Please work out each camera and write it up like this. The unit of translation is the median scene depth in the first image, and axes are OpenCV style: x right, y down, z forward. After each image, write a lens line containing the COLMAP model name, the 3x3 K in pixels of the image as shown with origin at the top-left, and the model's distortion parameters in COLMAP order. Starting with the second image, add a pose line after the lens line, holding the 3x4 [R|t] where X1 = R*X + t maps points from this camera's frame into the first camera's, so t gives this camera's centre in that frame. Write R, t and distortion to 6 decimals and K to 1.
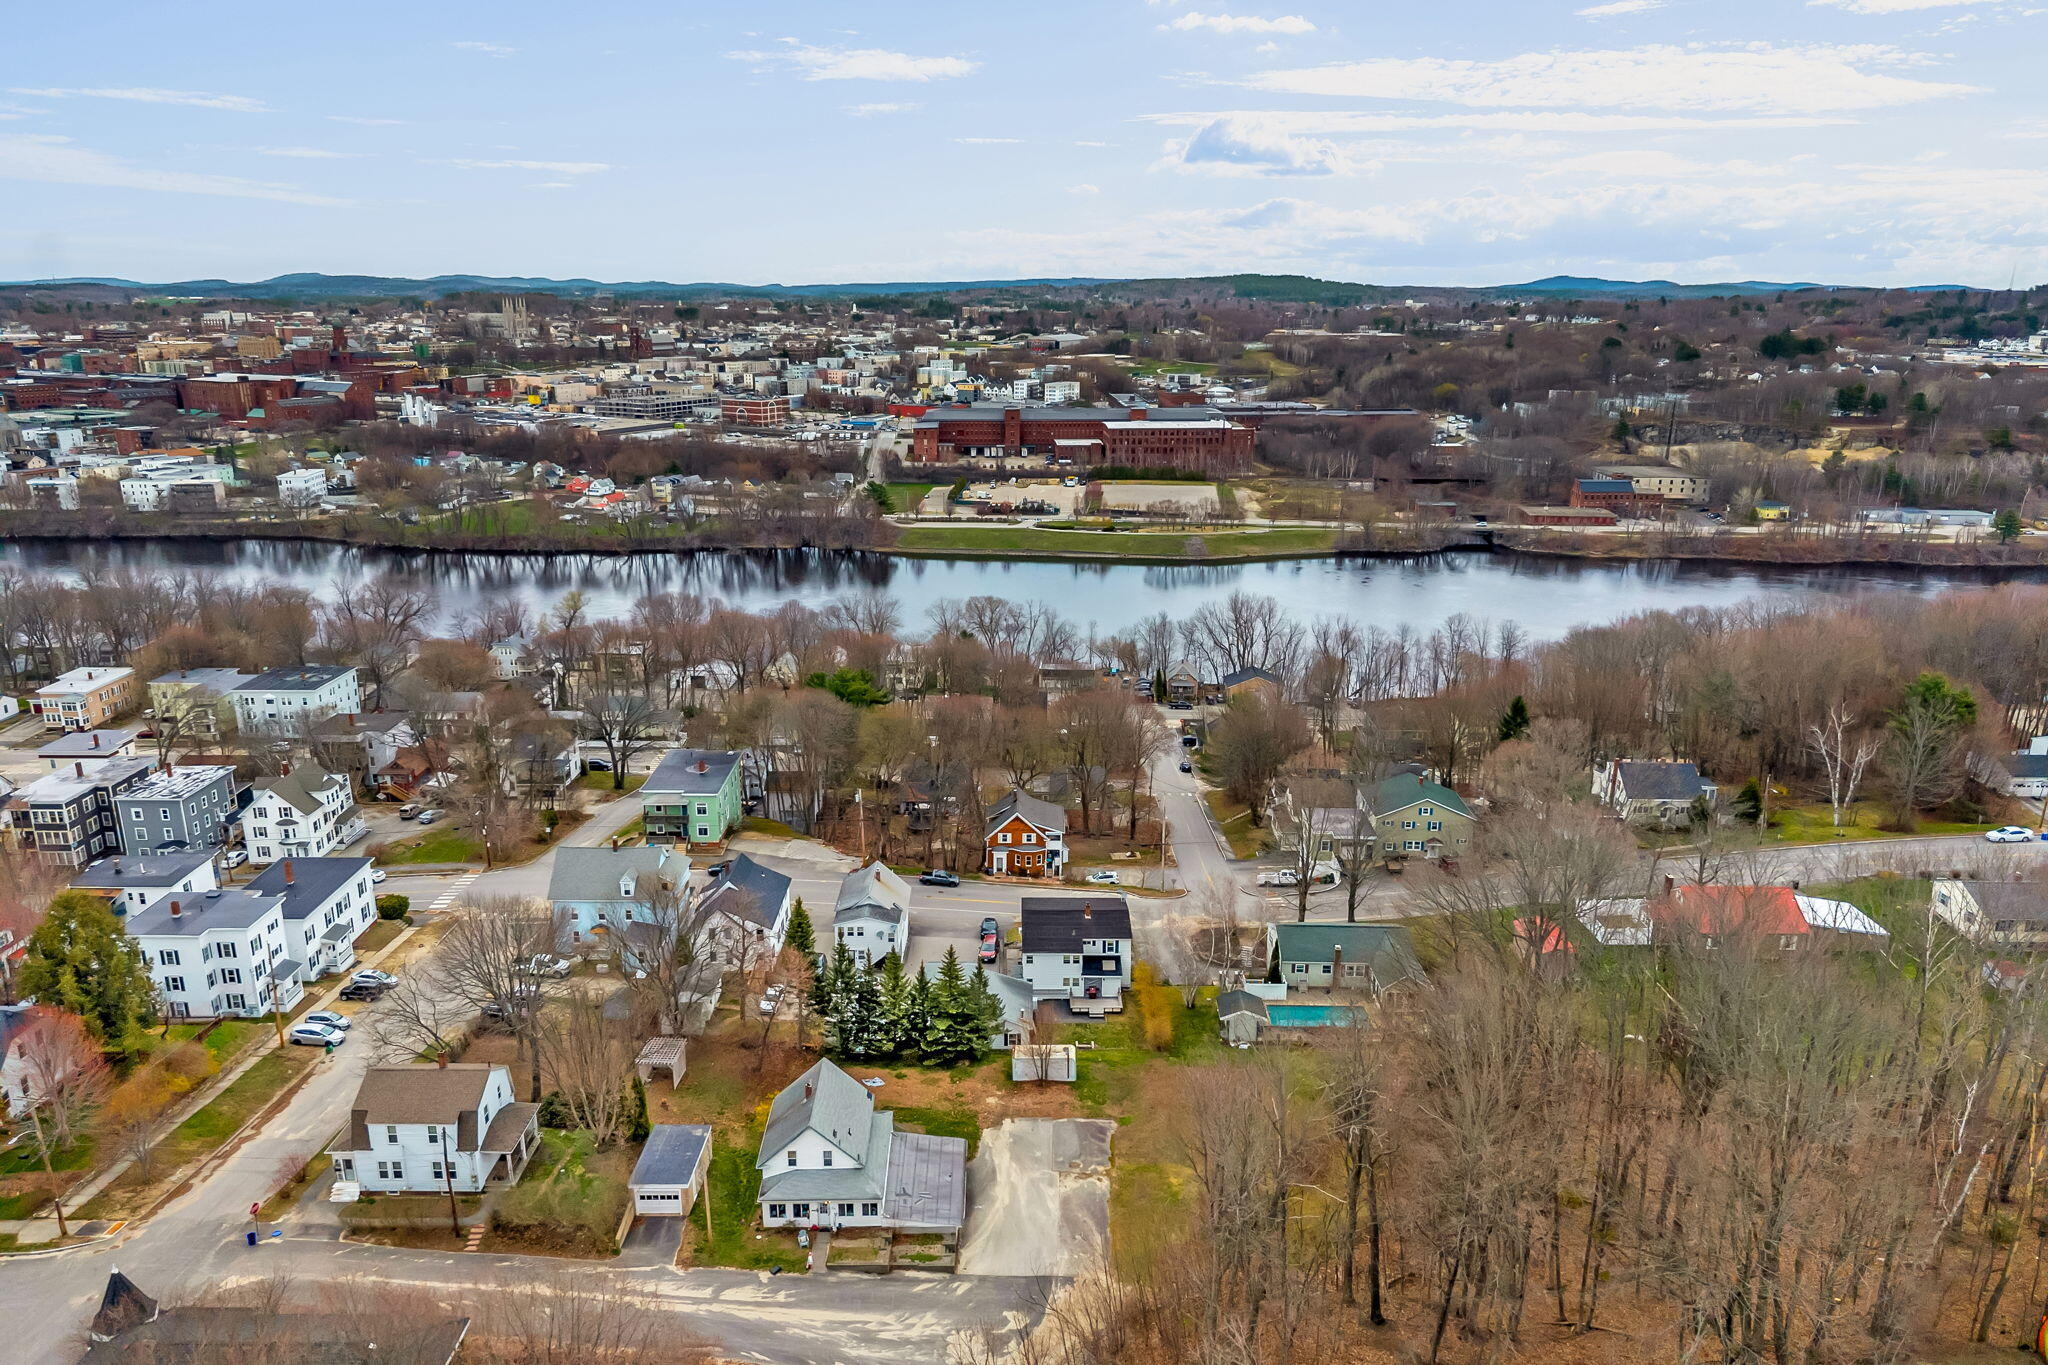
lens RADIAL K [[1355.8, 0, 998.6], [0, 1355.8, 674.0], [0, 0, 1]] dist [-0.000030, -0.000637]
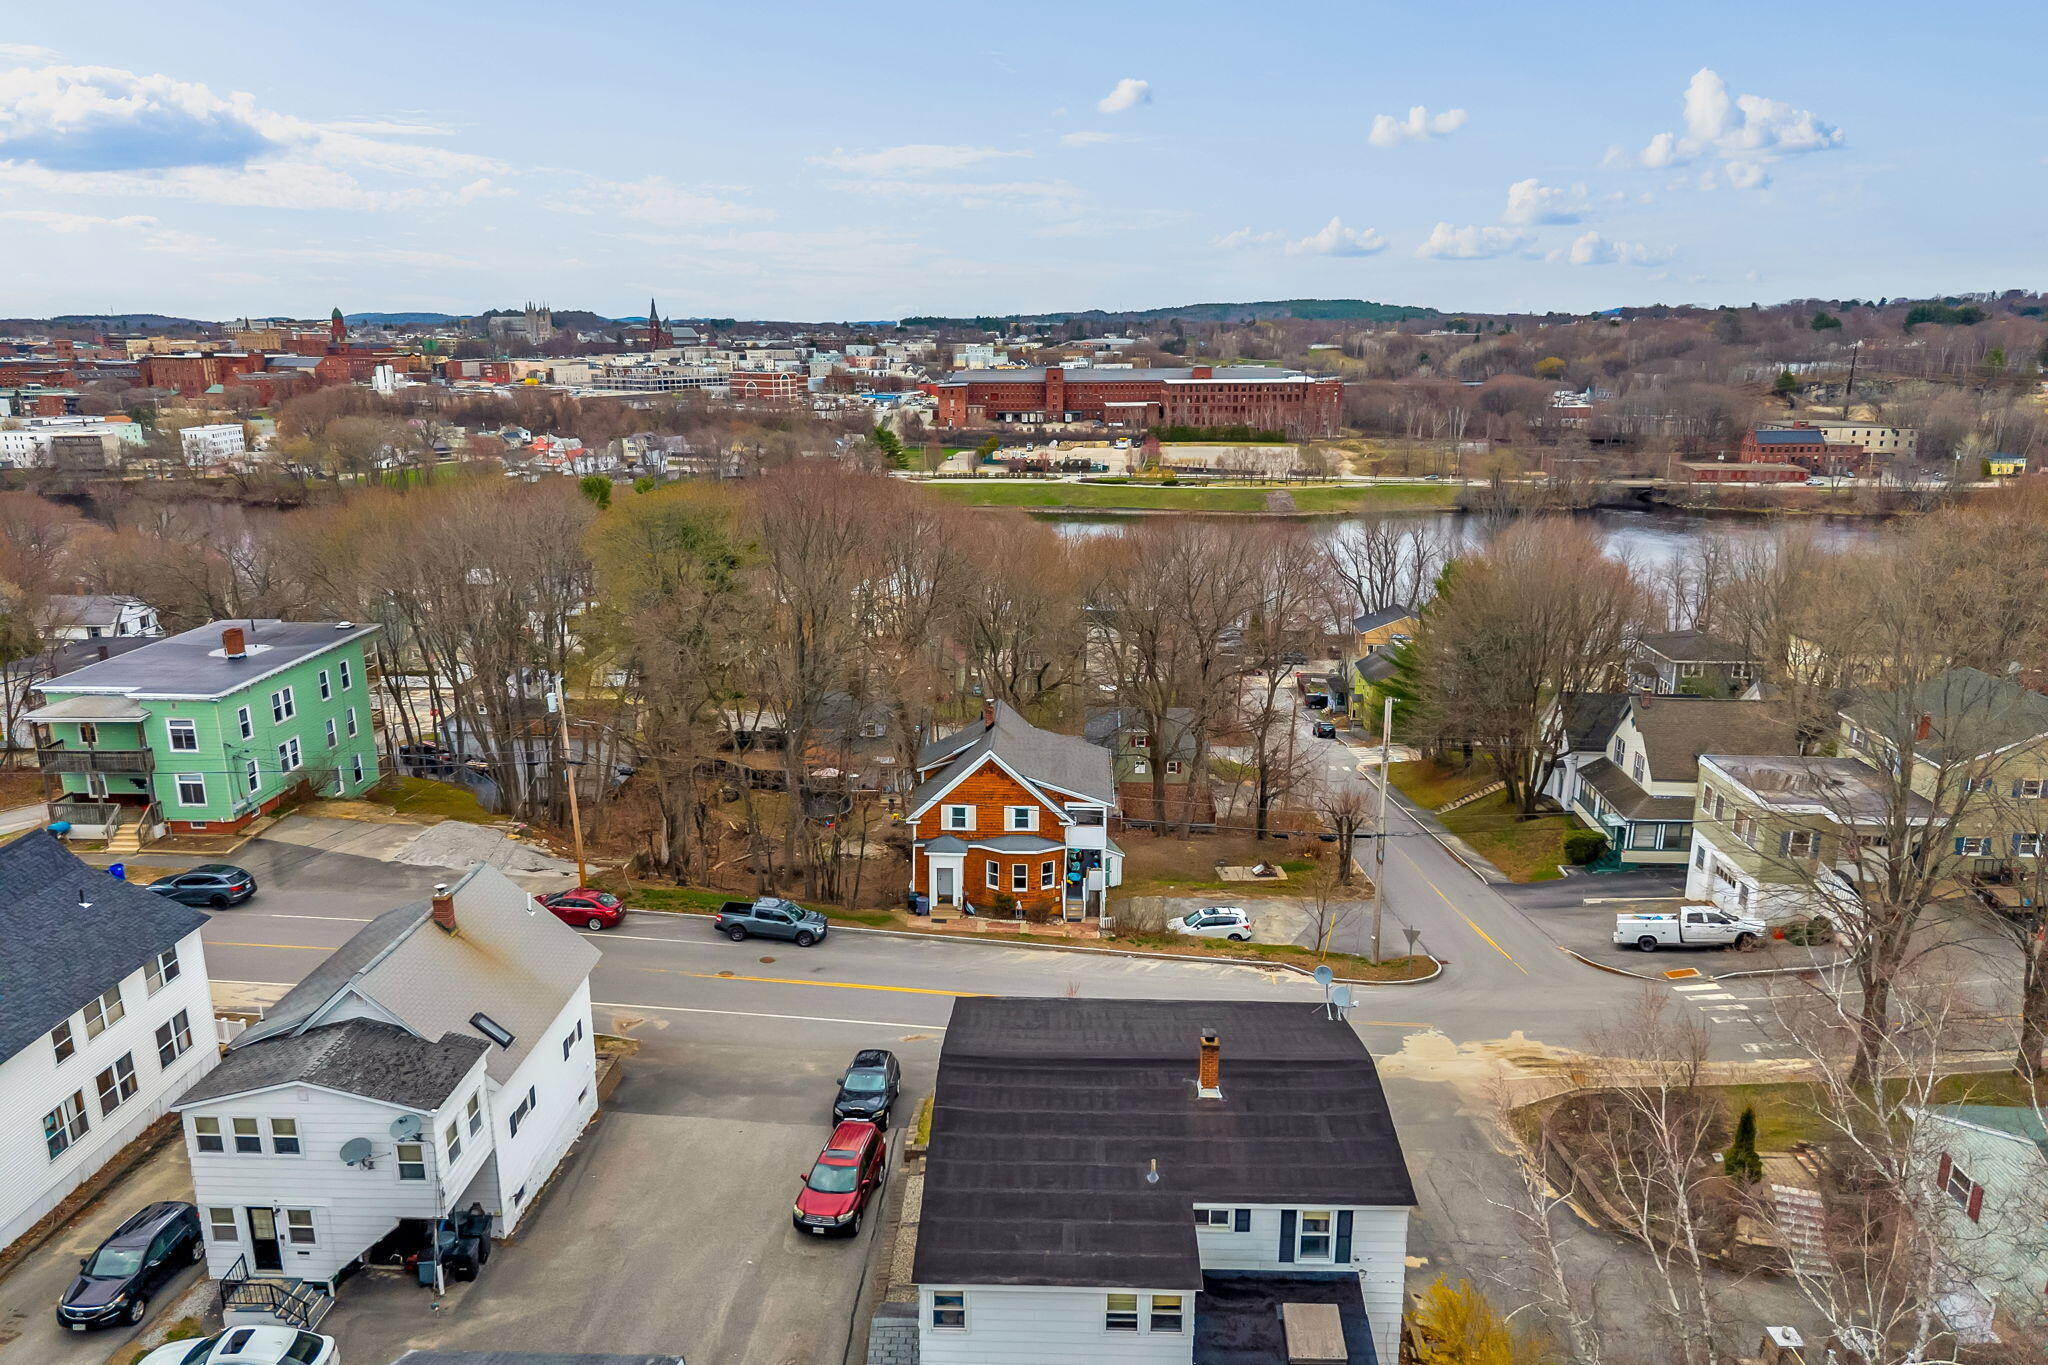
lens RADIAL K [[1370.4, 0, 1024.0], [0, 1370.4, 682.5], [0, 0, 1]] dist [-0.003271, -0.003183]
pose [[0.999829, 0.008237, -0.016538, 0.008428], [-0.008556, 0.999776, -0.019340, 0.025979], [0.016375, 0.019478, 0.999676, 0.176041]]
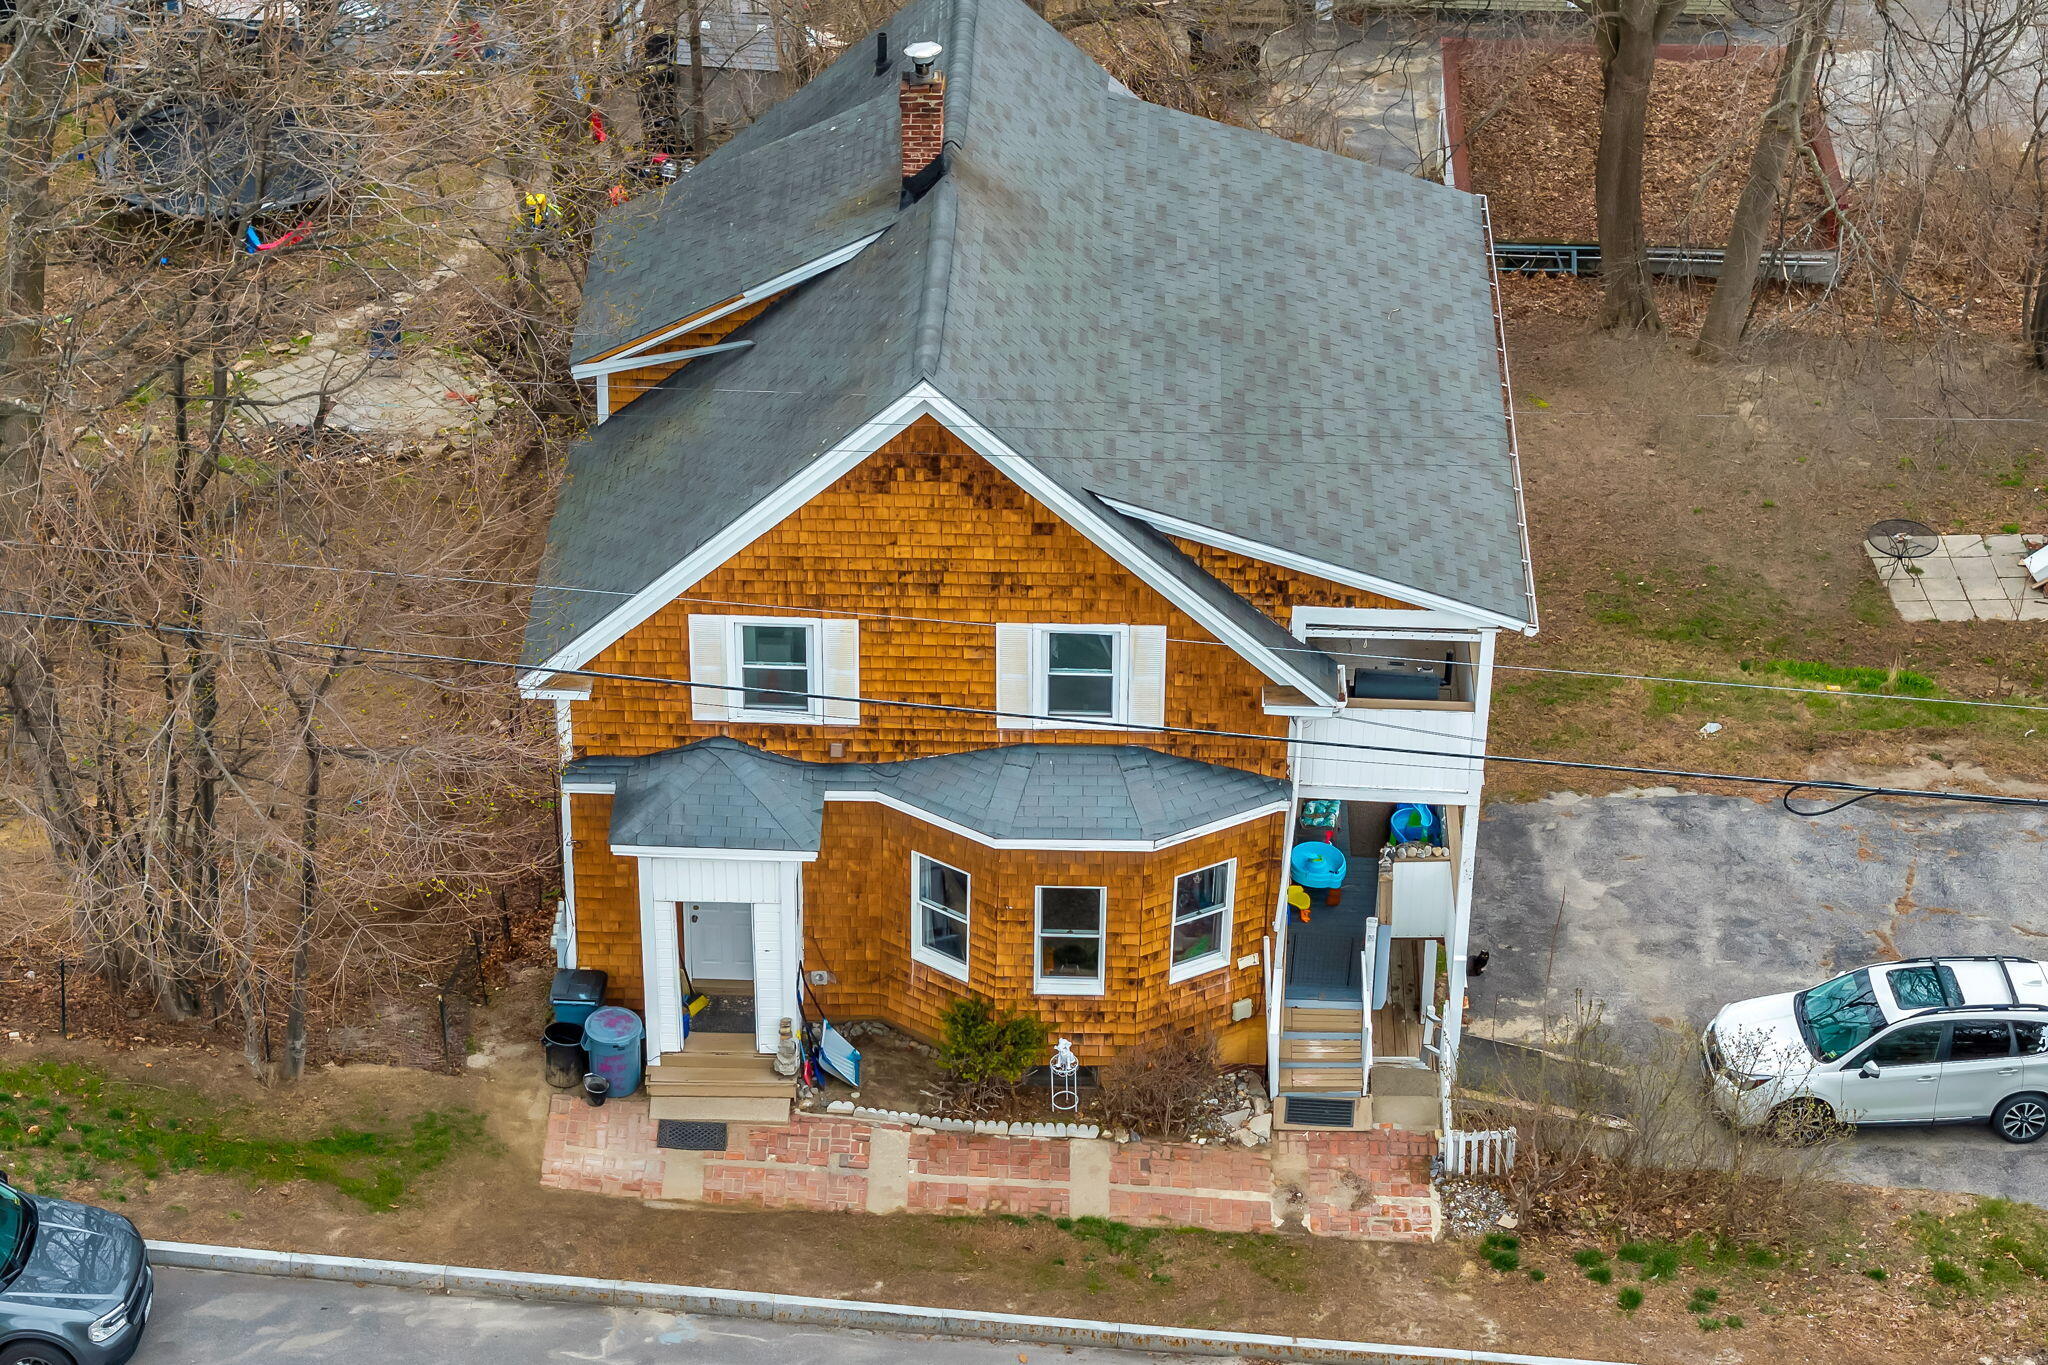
lens RADIAL K [[4132.4, 0, 1053.3], [0, 4132.4, 681.5], [0, 0, 1]] dist [-0.277703, 1.380678]
pose [[0.999864, 0.016429, 0.001494, 0.005896], [-0.015990, 0.942914, 0.332653, 0.011811], [0.004056, -0.332631, 0.943048, 0.222783]]
